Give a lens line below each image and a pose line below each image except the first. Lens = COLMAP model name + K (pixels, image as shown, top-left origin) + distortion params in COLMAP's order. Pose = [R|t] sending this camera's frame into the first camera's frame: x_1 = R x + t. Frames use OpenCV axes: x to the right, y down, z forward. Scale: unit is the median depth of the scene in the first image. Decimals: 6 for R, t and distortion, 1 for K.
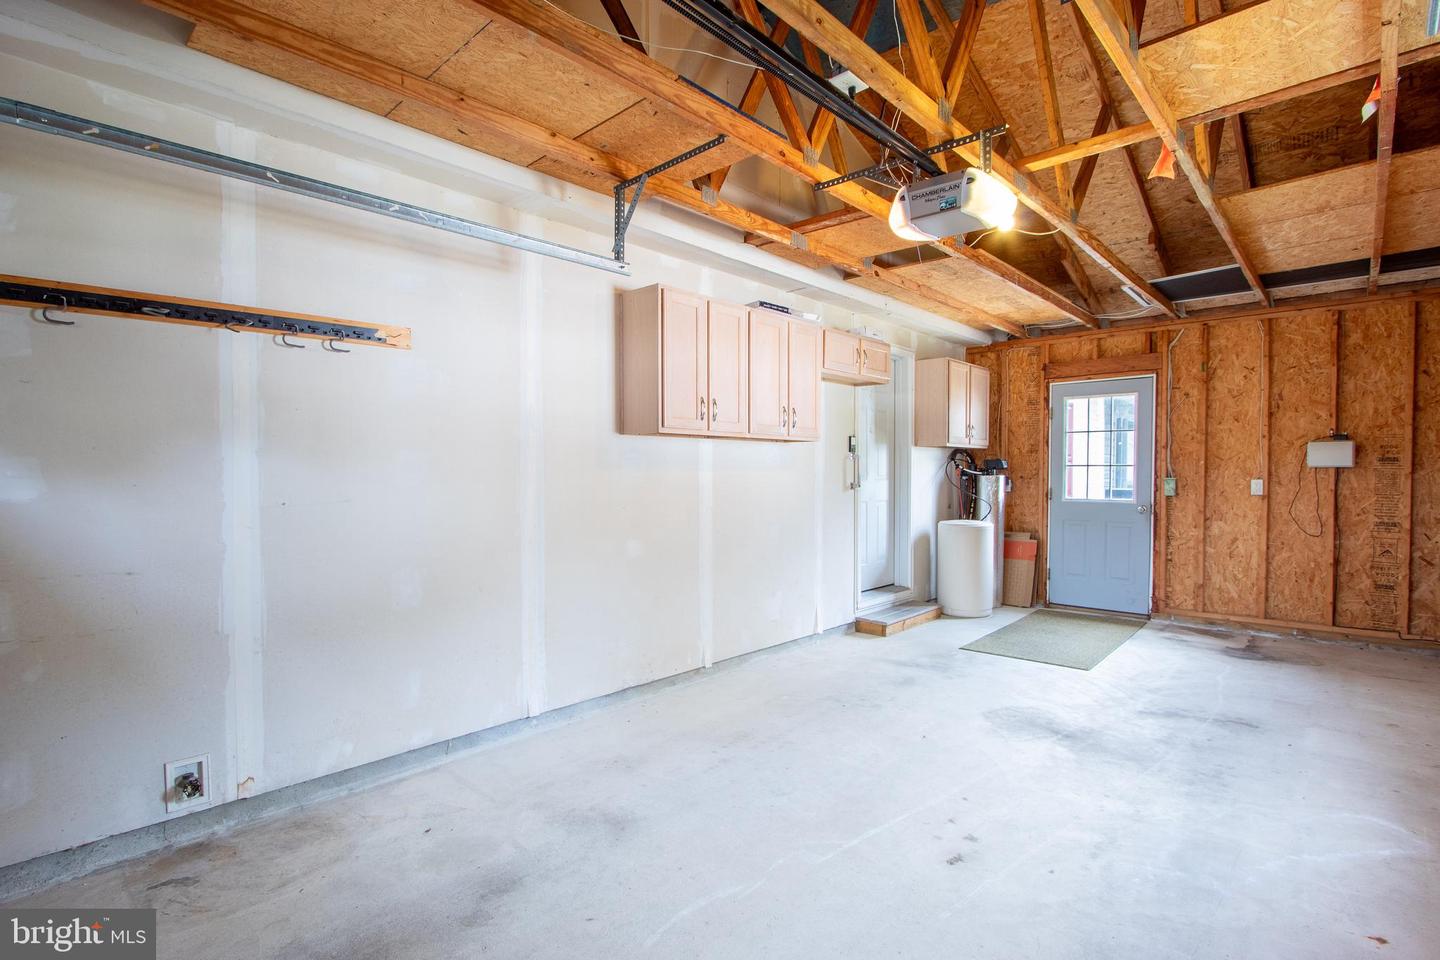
lens RADIAL K [[701.6, 0, 715.1], [0, 701.6, 494.0], [0, 0, 1]] dist [-0.016840, 0.003311]
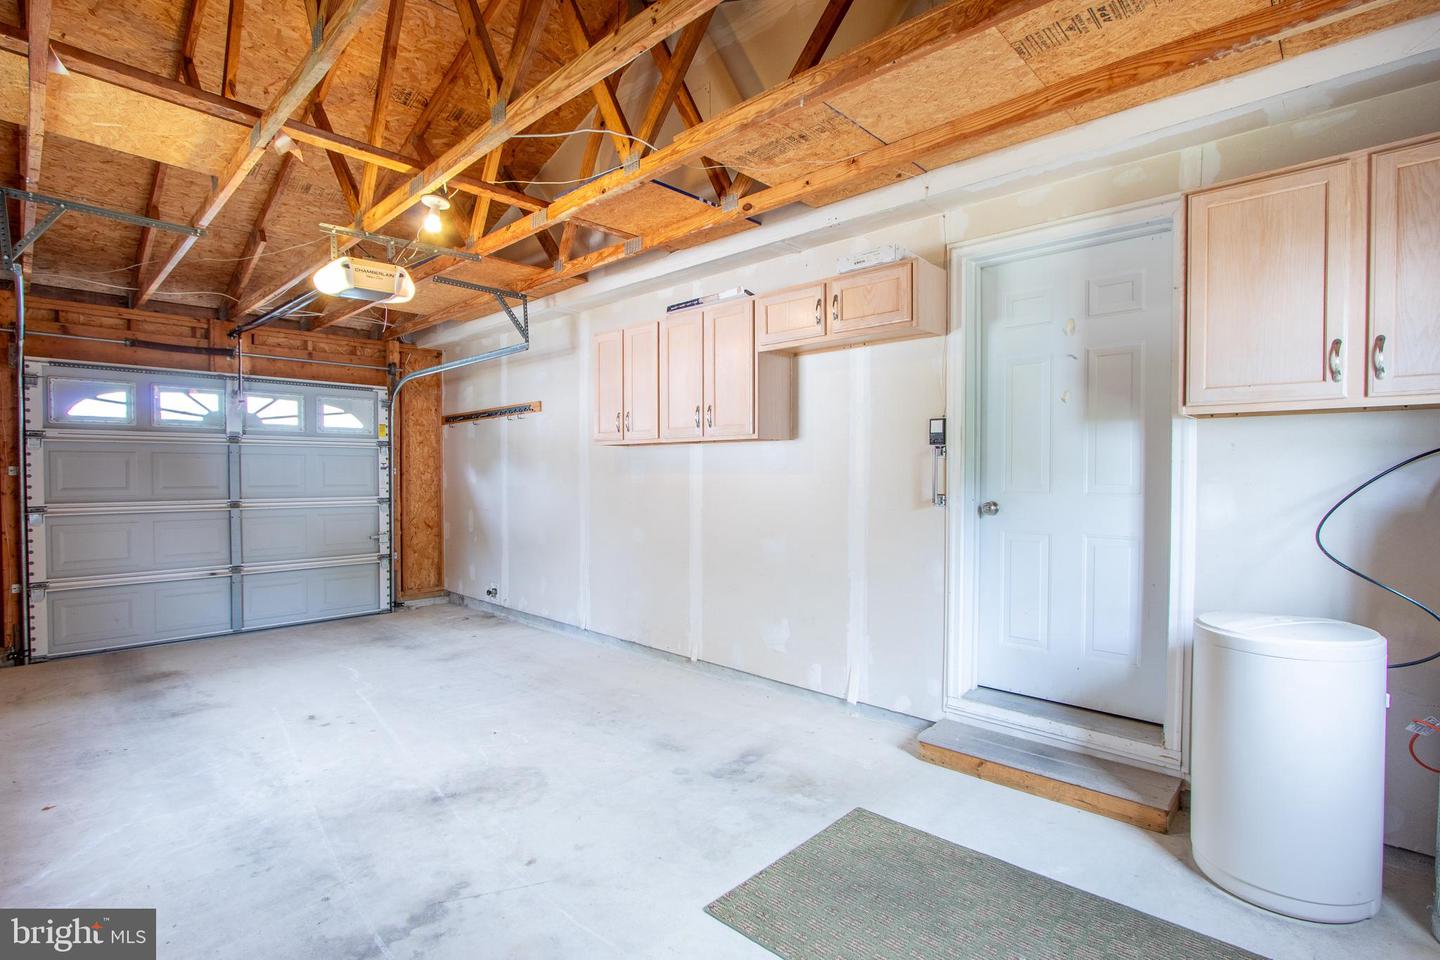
lens RADIAL K [[682.5, 0, 709.2], [0, 682.5, 491.9], [0, 0, 1]] dist [-0.012417, 0.000436]
pose [[-0.017522, 0.031886, -0.999338, 1.218076], [-0.032746, 0.998937, 0.032447, -0.048511], [0.999310, 0.033293, -0.016459, 1.250020]]
